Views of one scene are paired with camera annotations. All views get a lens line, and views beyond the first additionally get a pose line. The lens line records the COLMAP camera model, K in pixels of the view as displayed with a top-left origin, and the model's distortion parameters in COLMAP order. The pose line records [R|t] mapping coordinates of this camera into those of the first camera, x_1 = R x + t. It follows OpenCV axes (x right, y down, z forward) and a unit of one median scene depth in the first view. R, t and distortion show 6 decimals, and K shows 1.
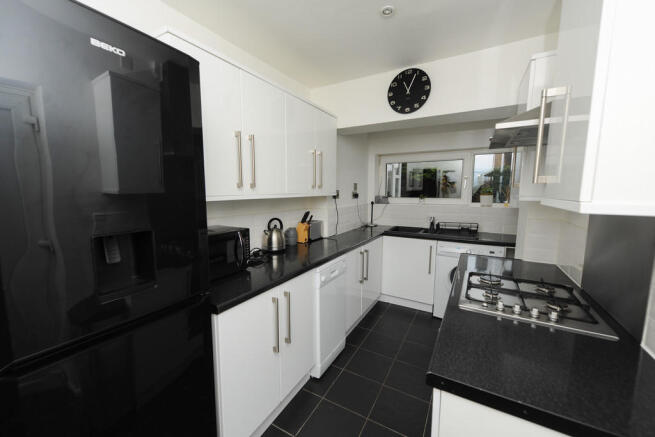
lens RADIAL K [[258.0, 0, 327.5], [0, 258.0, 218.5], [0, 0, 1]] dist [0.000072, -0.000059]
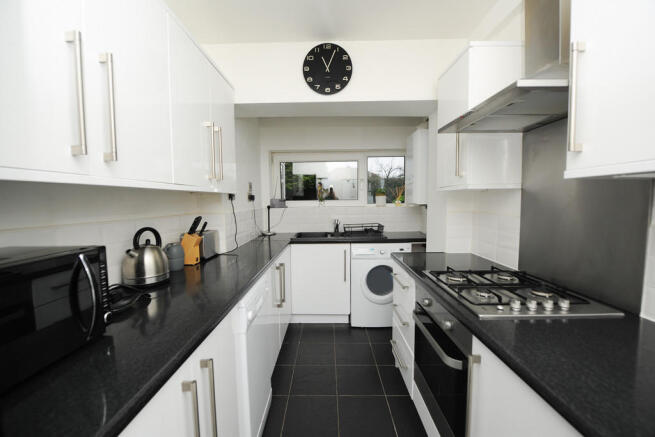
lens RADIAL K [[263.5, 0, 327.5], [0, 263.5, 218.5], [0, 0, 1]] dist [-0.008977, -0.007048]
pose [[0.873870, -0.046484, 0.483932, -0.119486], [0.067900, 0.997332, -0.026814, 0.019502], [-0.481394, 0.056291, 0.874695, 0.256079]]
